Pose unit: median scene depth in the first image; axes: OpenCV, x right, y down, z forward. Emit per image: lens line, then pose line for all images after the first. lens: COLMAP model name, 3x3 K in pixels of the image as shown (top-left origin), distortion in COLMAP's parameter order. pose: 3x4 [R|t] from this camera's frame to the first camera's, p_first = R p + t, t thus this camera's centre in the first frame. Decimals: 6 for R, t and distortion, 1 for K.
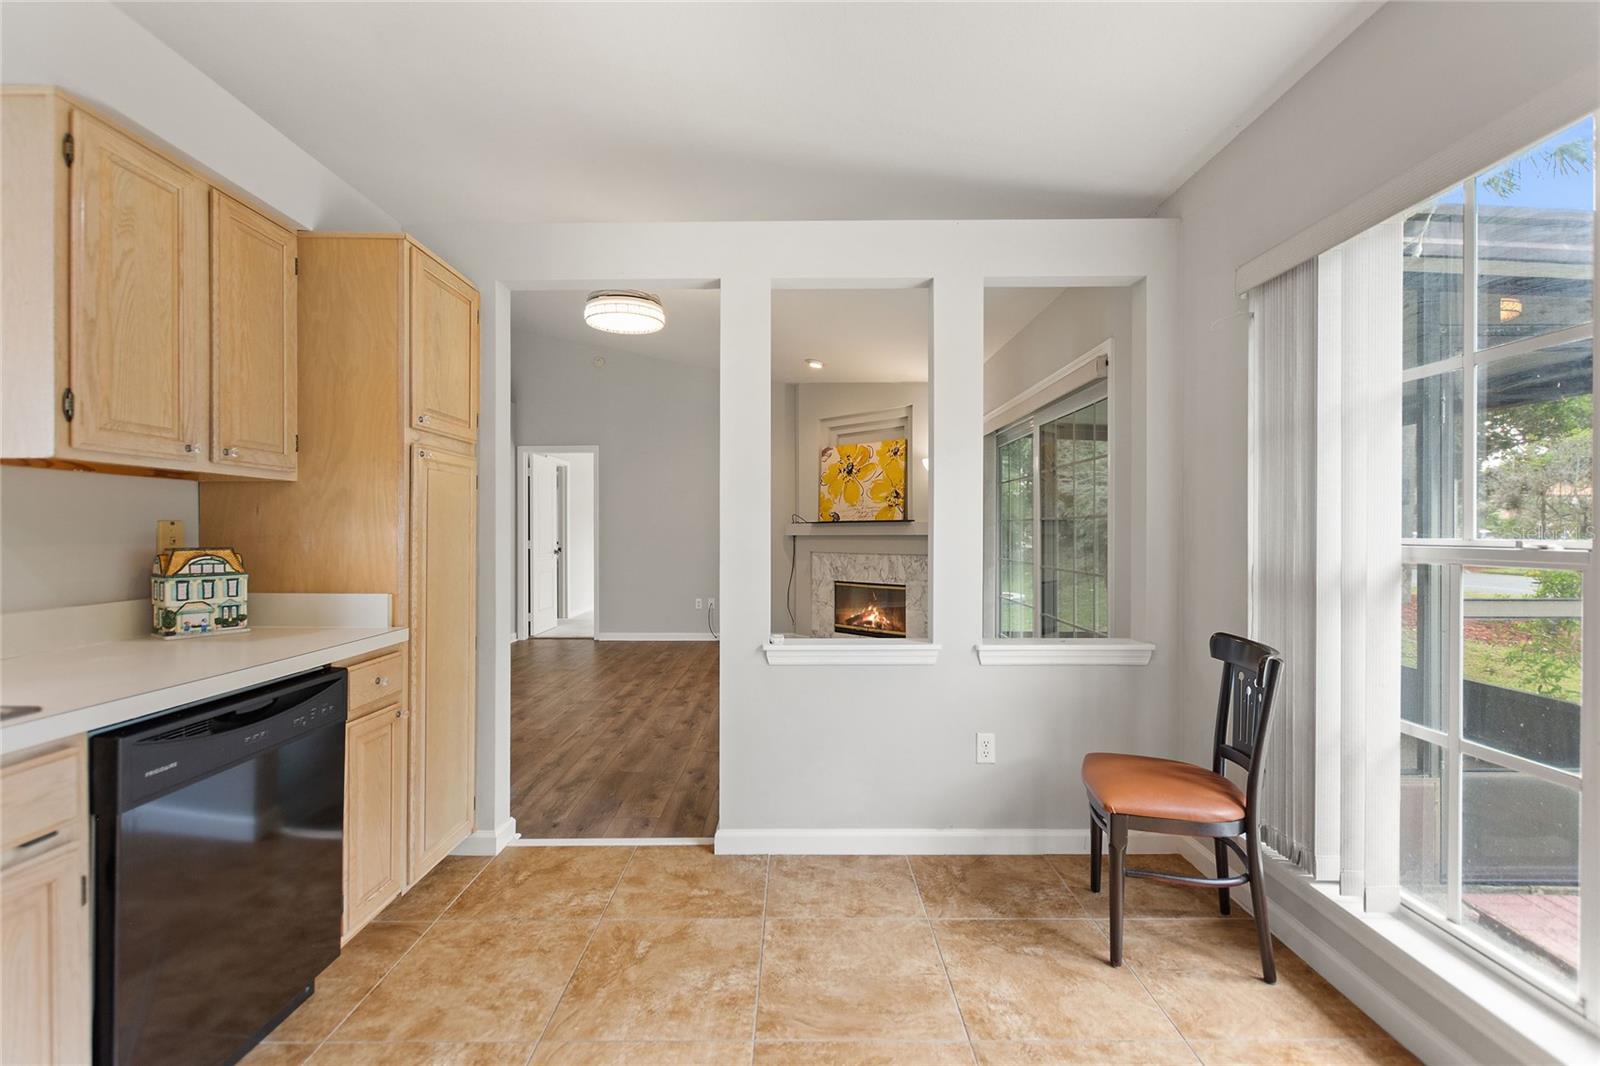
lens RADIAL K [[690.9, 0, 800.9], [0, 690.9, 531.5], [0, 0, 1]] dist [-0.004595, -0.000630]
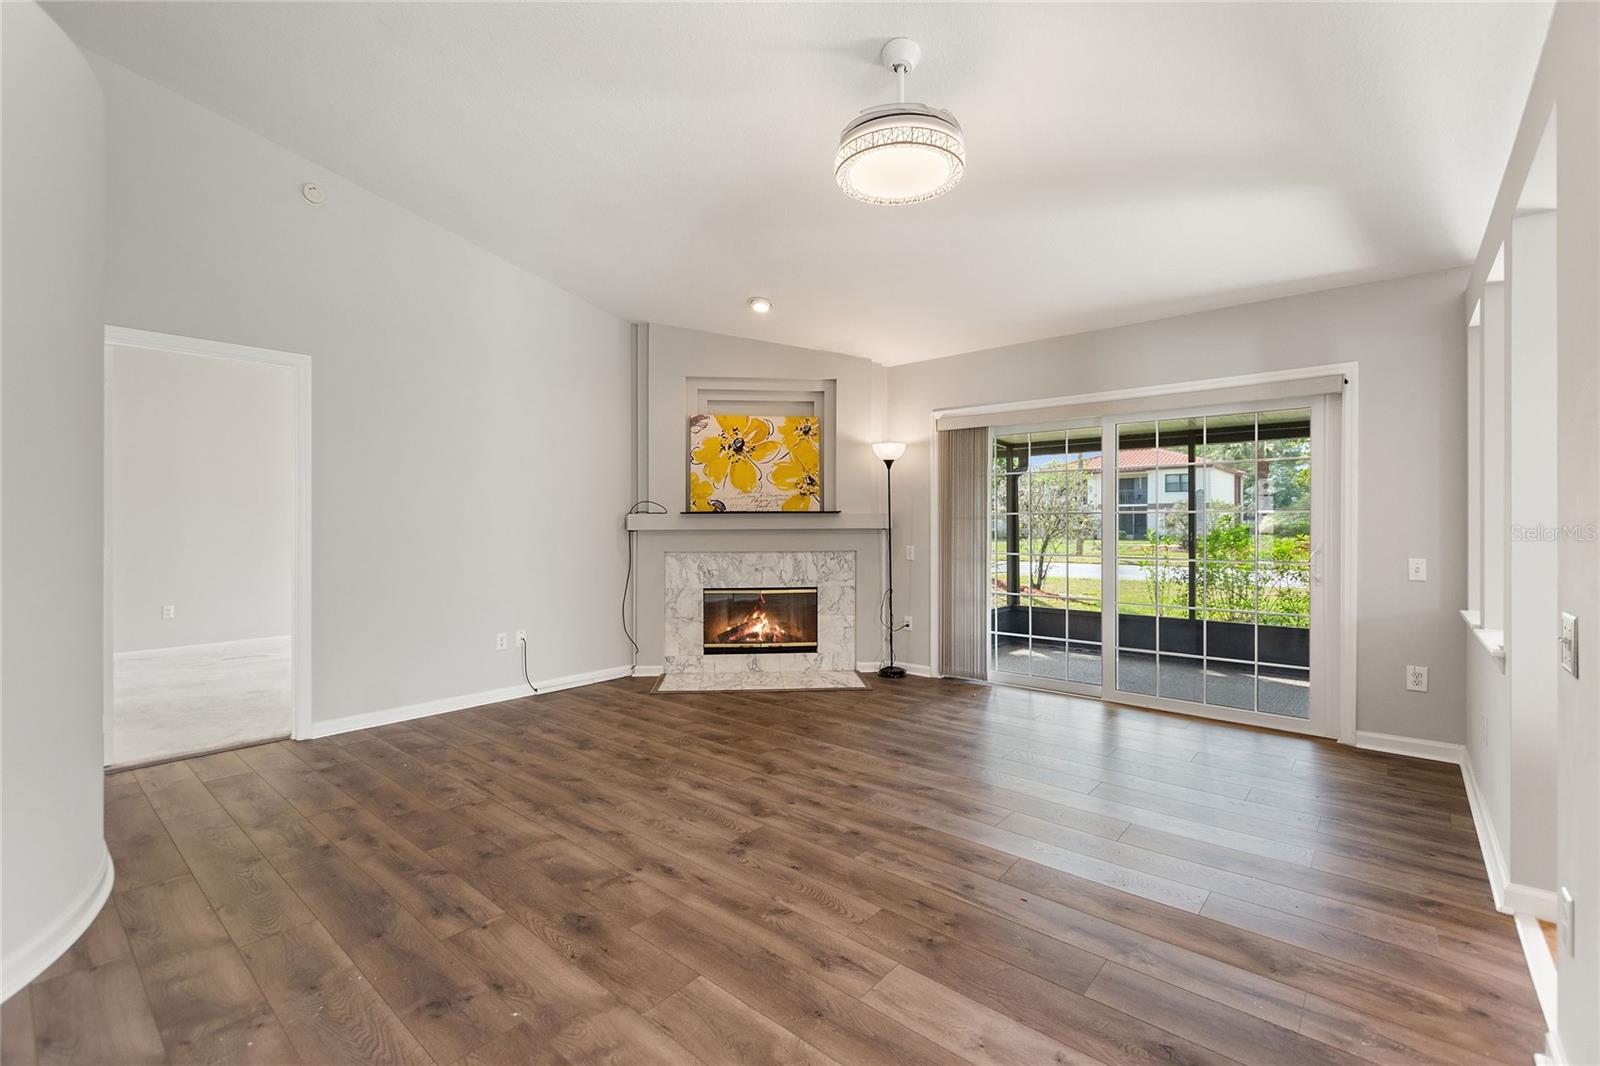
lens RADIAL K [[690.9, 0, 792.6], [0, 690.9, 528.0], [0, 0, 1]] dist [-0.004595, -0.000630]
pose [[0.656637, -0.005929, 0.754183, -0.493599], [-0.000784, 0.999963, 0.008544, -0.002714], [-0.754206, -0.006202, 0.656608, 0.434385]]
